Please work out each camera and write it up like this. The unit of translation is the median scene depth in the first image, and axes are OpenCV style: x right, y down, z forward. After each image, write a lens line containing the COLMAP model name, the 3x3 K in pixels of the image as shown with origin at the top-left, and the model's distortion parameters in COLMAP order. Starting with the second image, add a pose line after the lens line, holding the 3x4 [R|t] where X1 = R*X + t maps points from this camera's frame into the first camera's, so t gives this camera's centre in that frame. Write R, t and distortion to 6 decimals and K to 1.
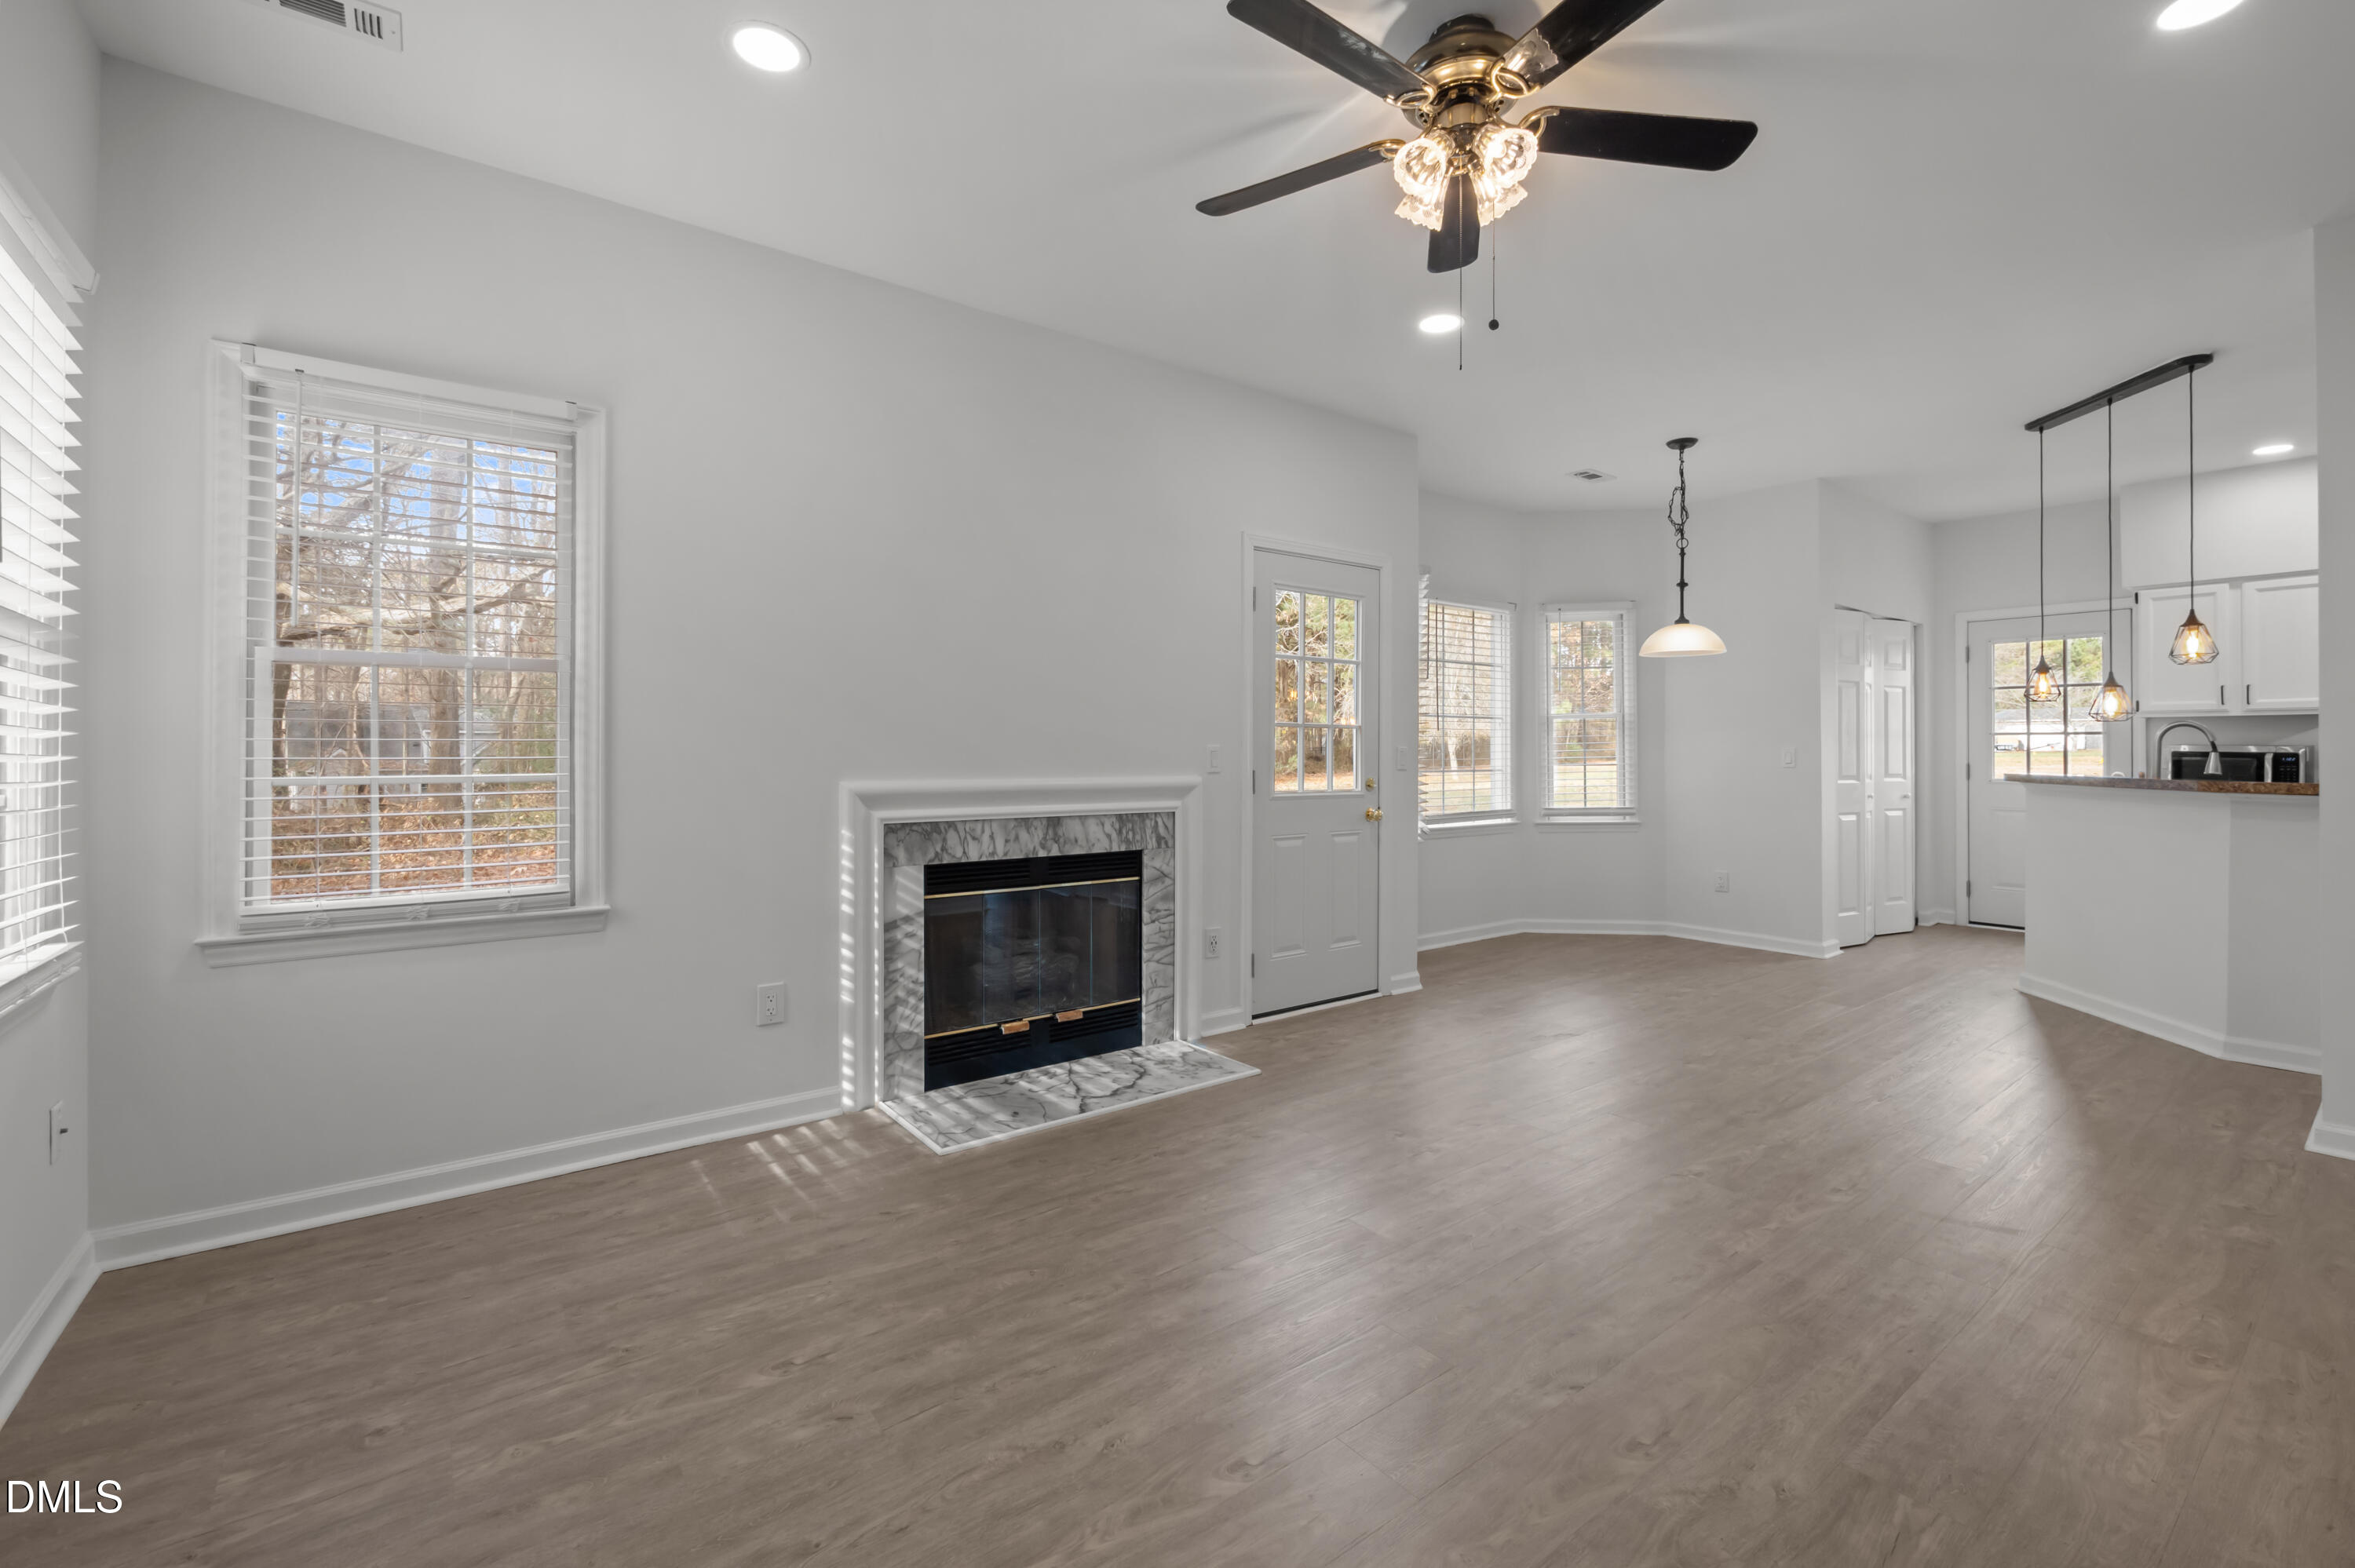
lens RADIAL K [[992.7, 0, 1176.0], [0, 992.7, 749.3], [0, 0, 1]] dist [0.002983, -0.001011]
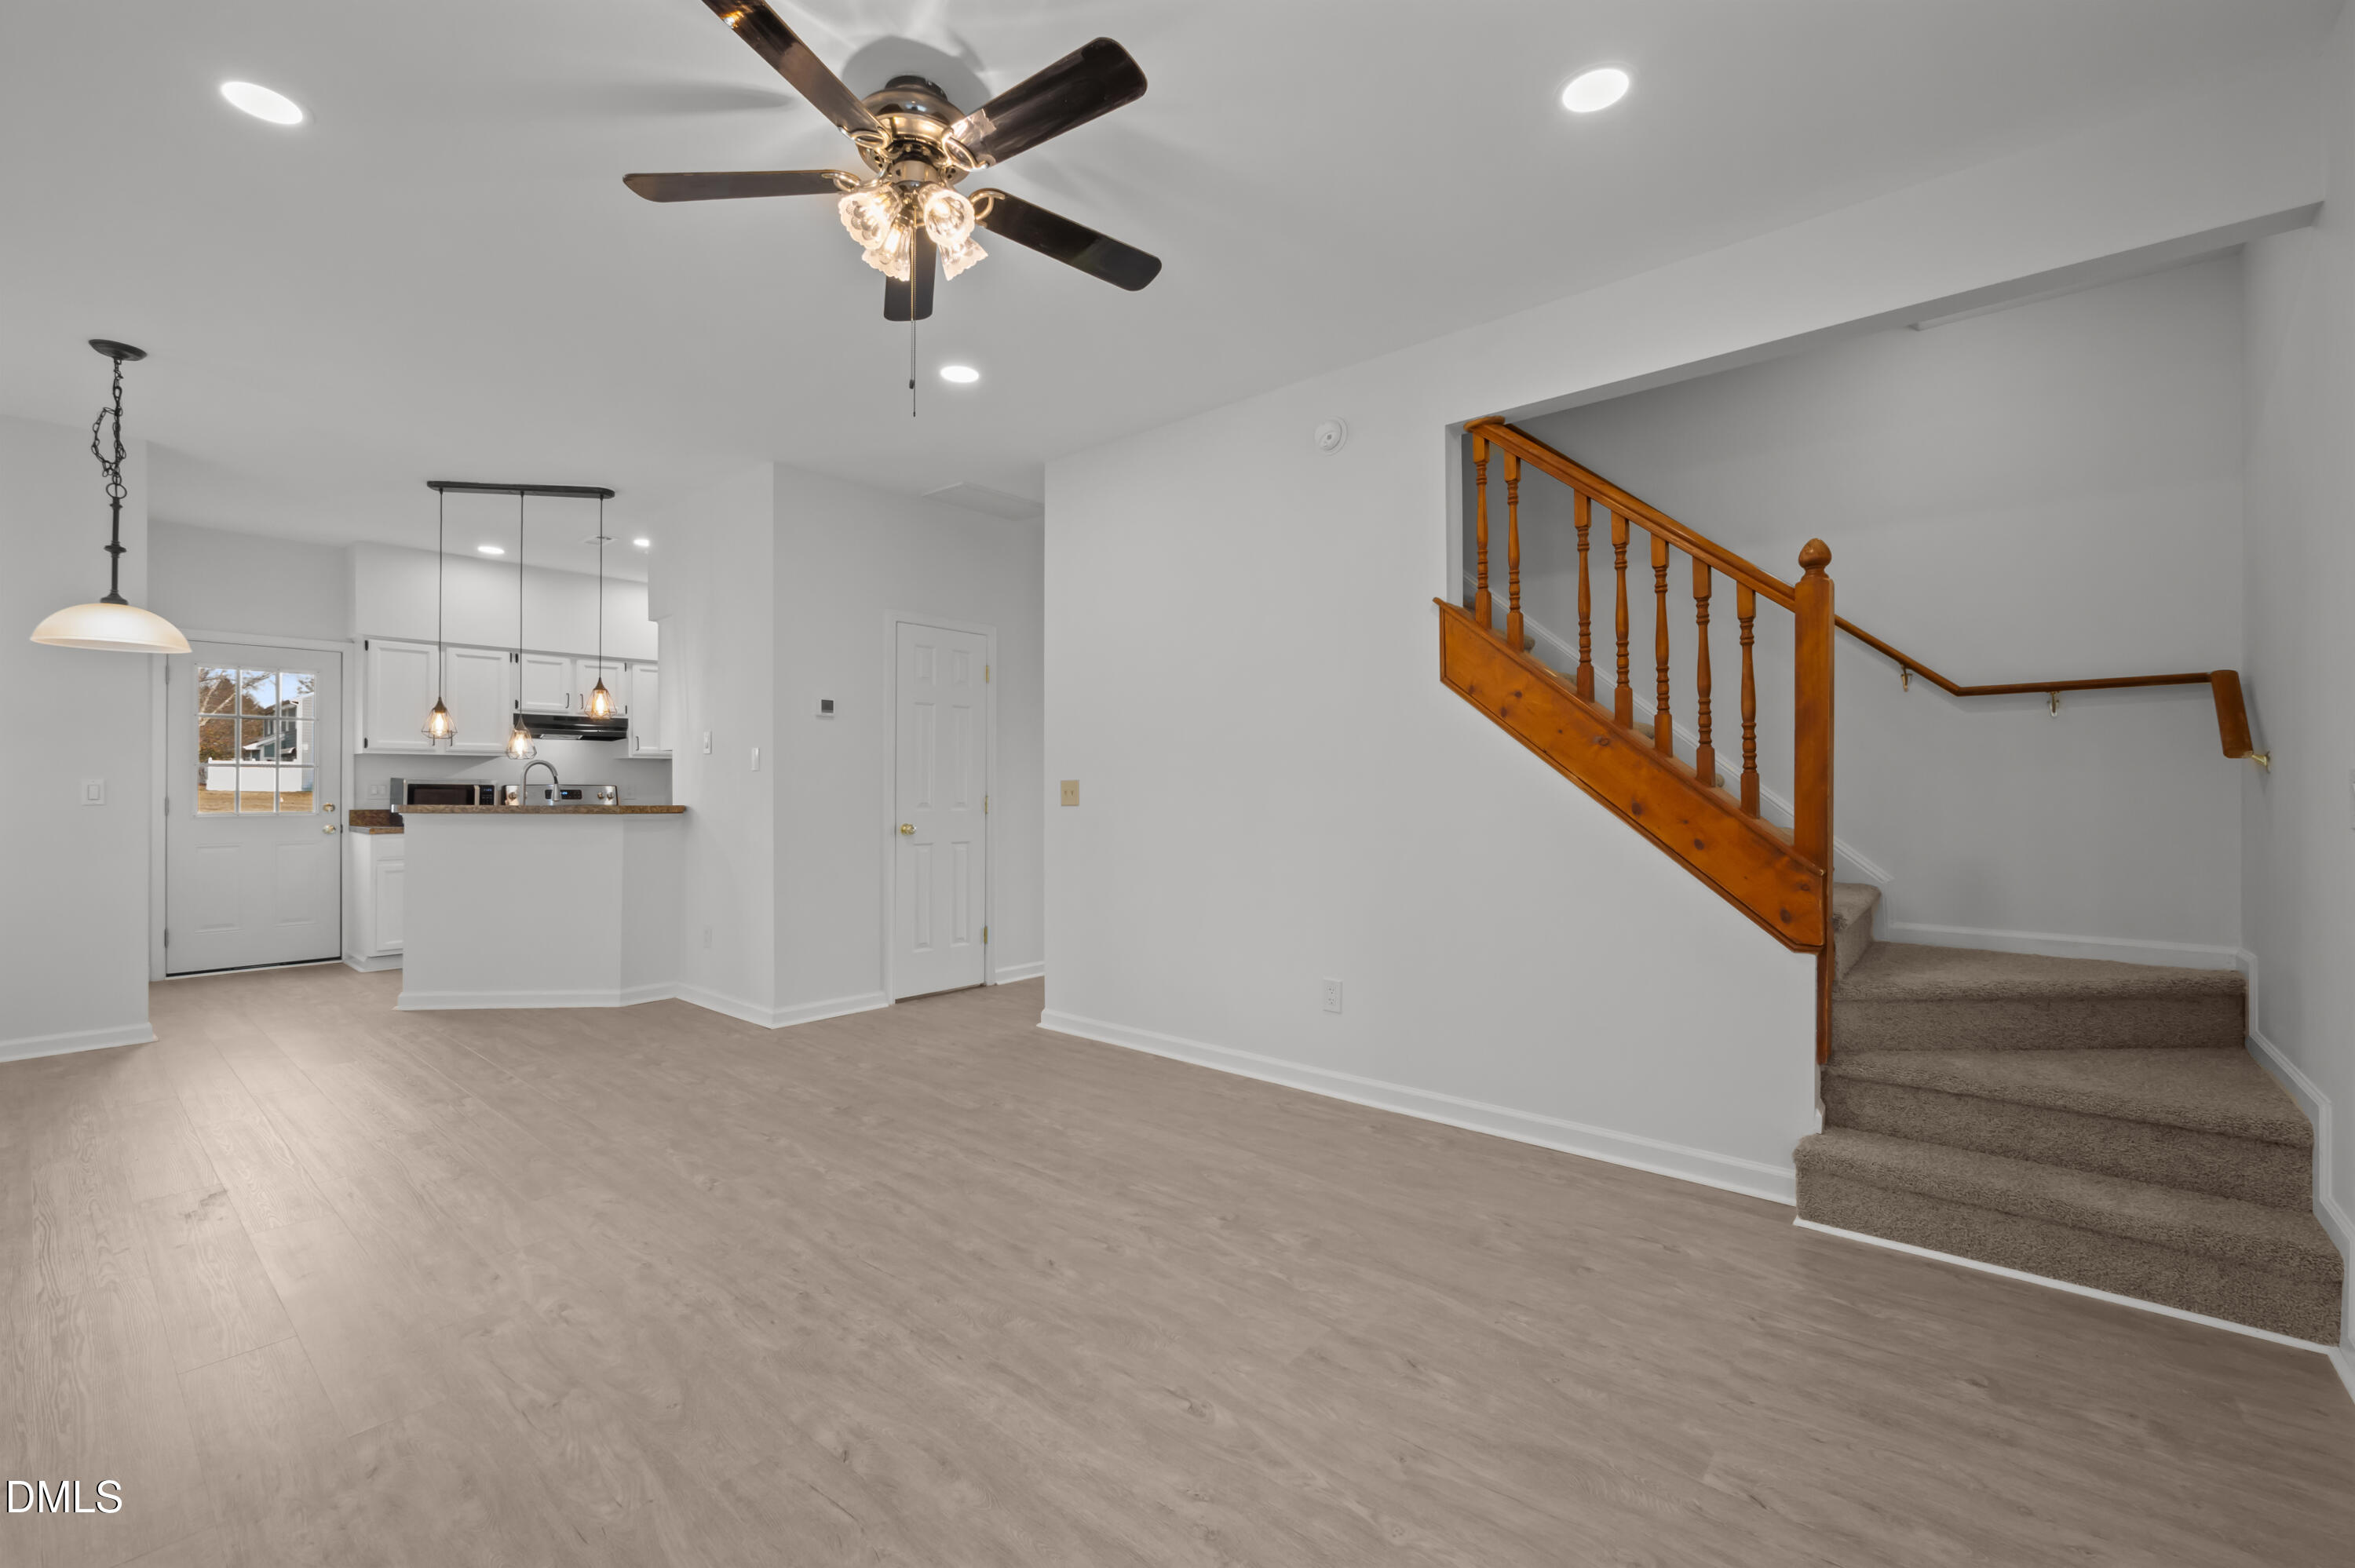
lens RADIAL K [[992.7, 0, 1166.5], [0, 992.7, 785.6], [0, 0, 1]] dist [0.002983, -0.001011]
pose [[-0.207493, -0.001553, 0.978235, -0.435784], [0.000651, 0.999998, 0.001725, 0.002849], [-0.978236, 0.000994, -0.207492, 0.532601]]
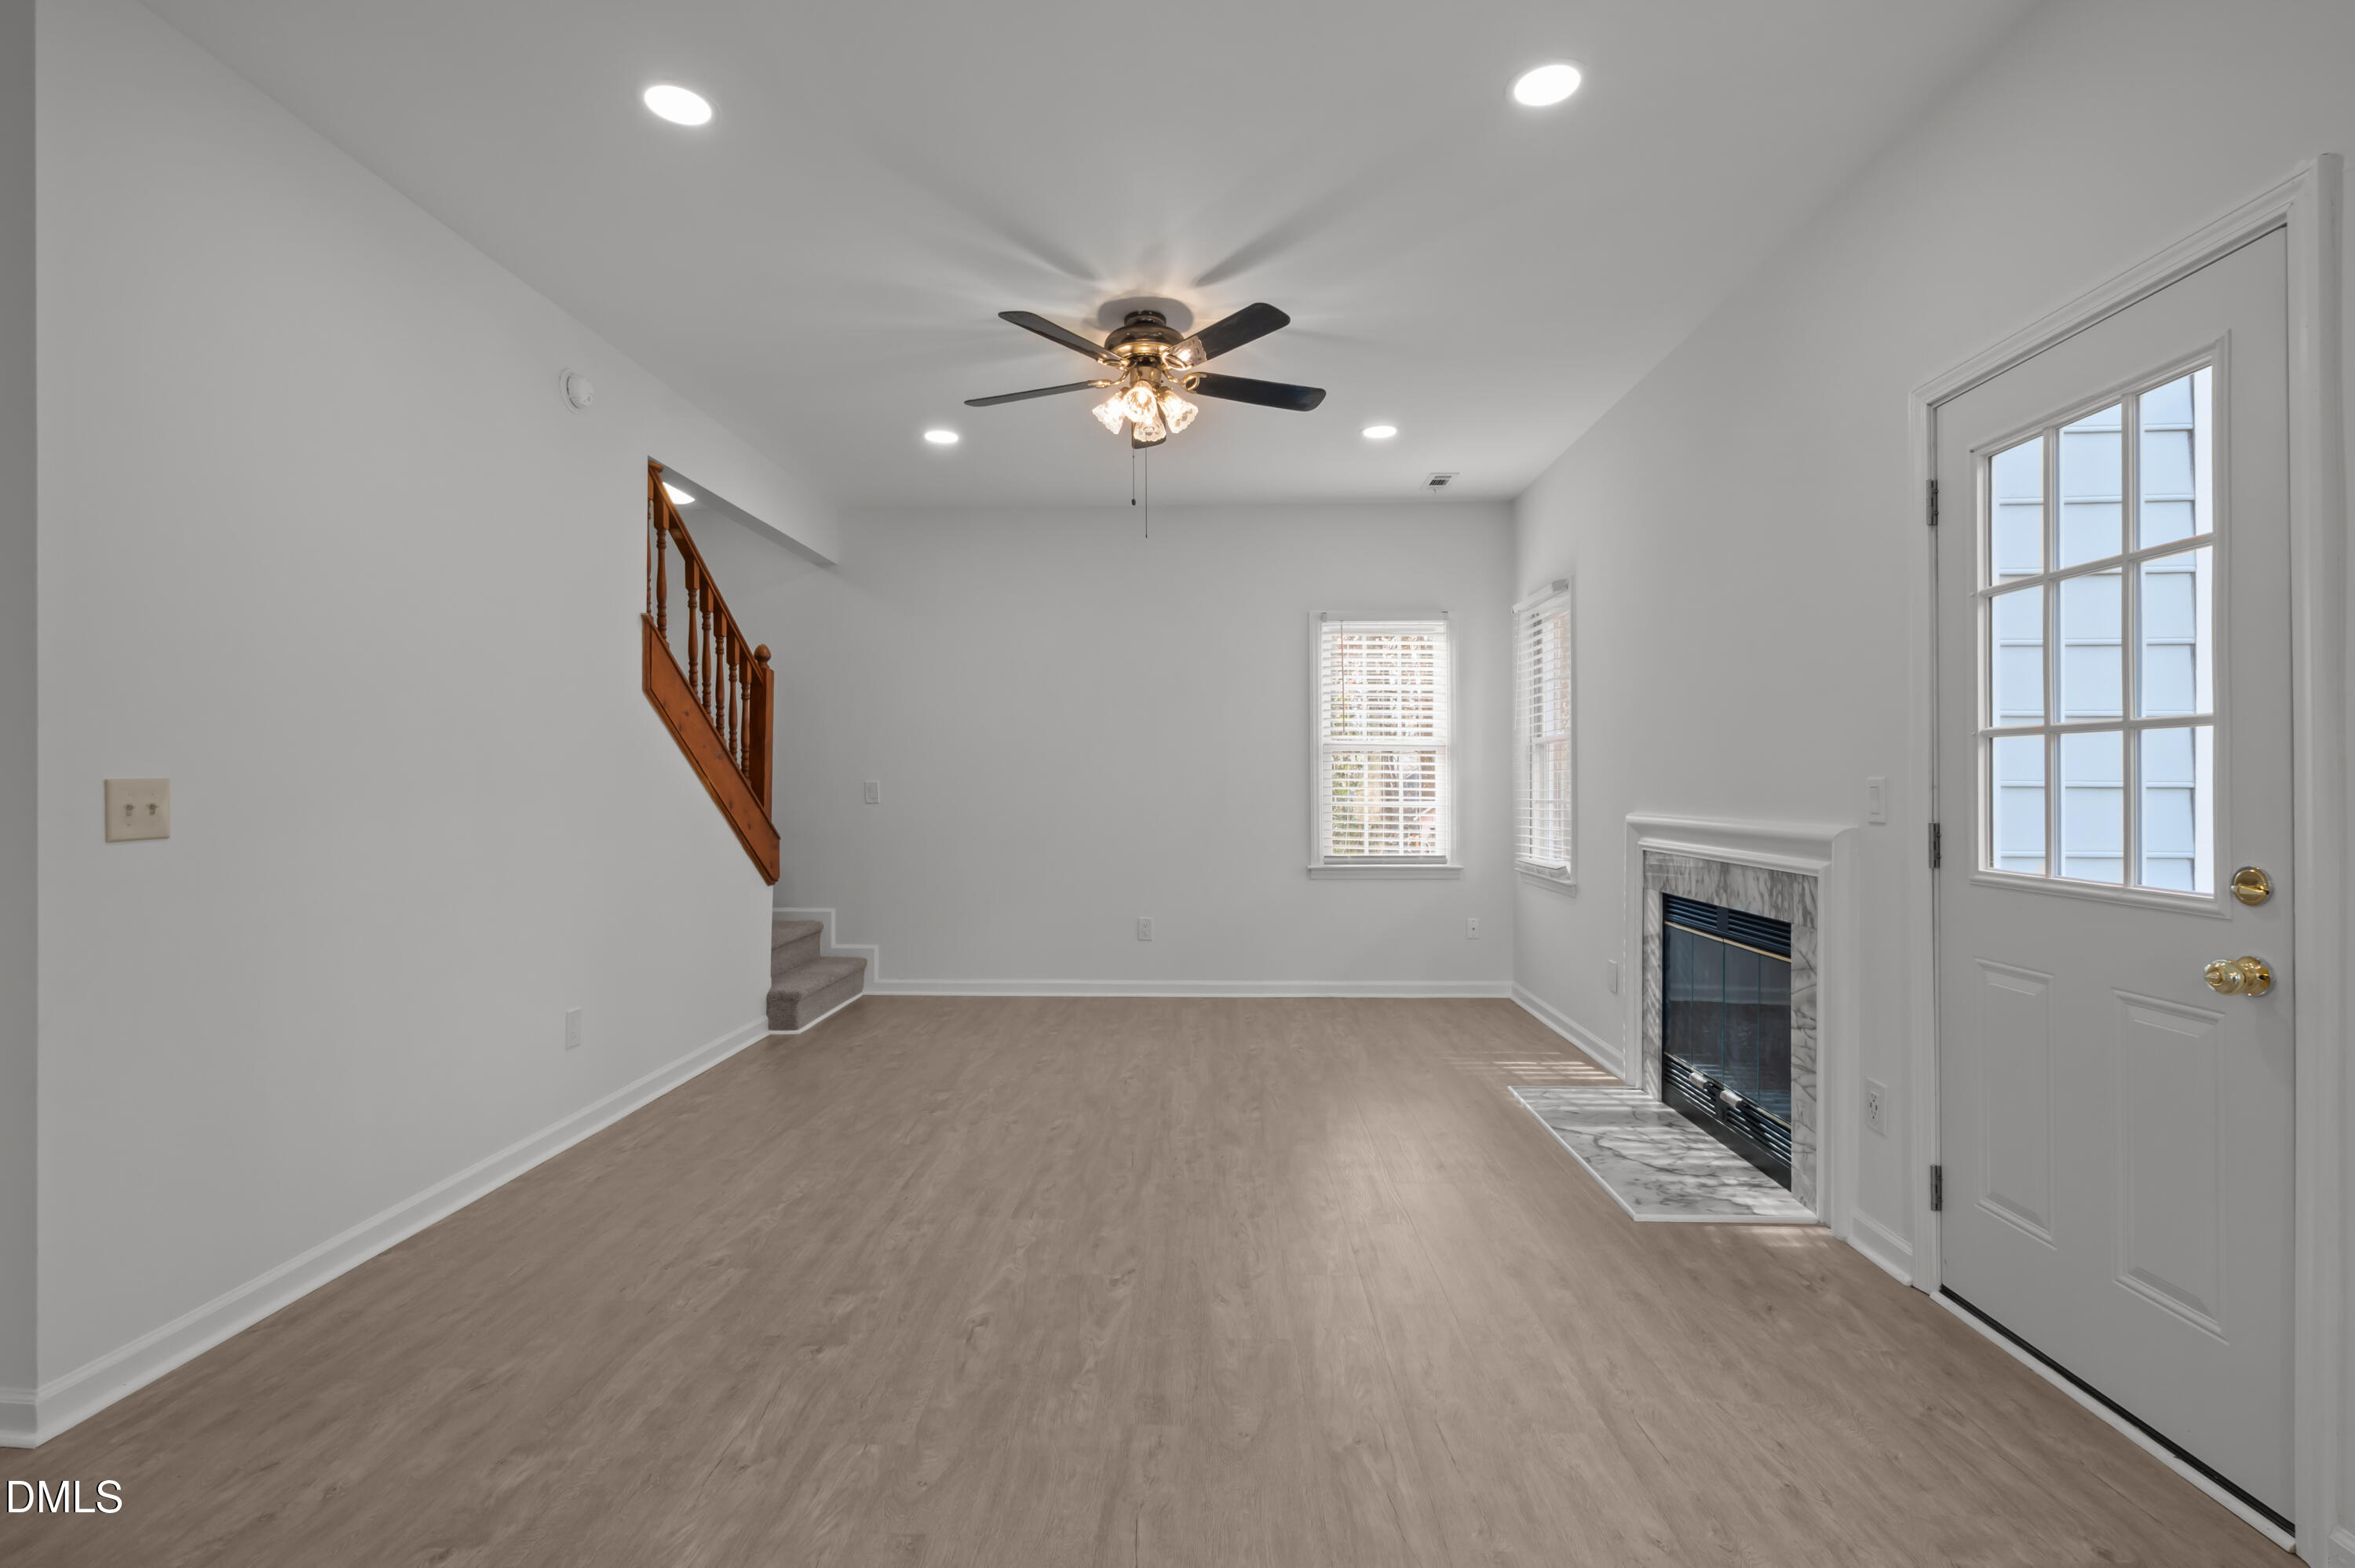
lens RADIAL K [[1068.3, 0, 1176.0], [0, 1068.3, 784.2], [0, 0, 1]] dist [0.000898, 0.000252]
pose [[-0.625805, -0.000622, -0.779980, 0.861542], [0.001652, 0.999996, -0.002124, 0.001271], [0.779978, -0.002618, -0.625801, 1.152131]]
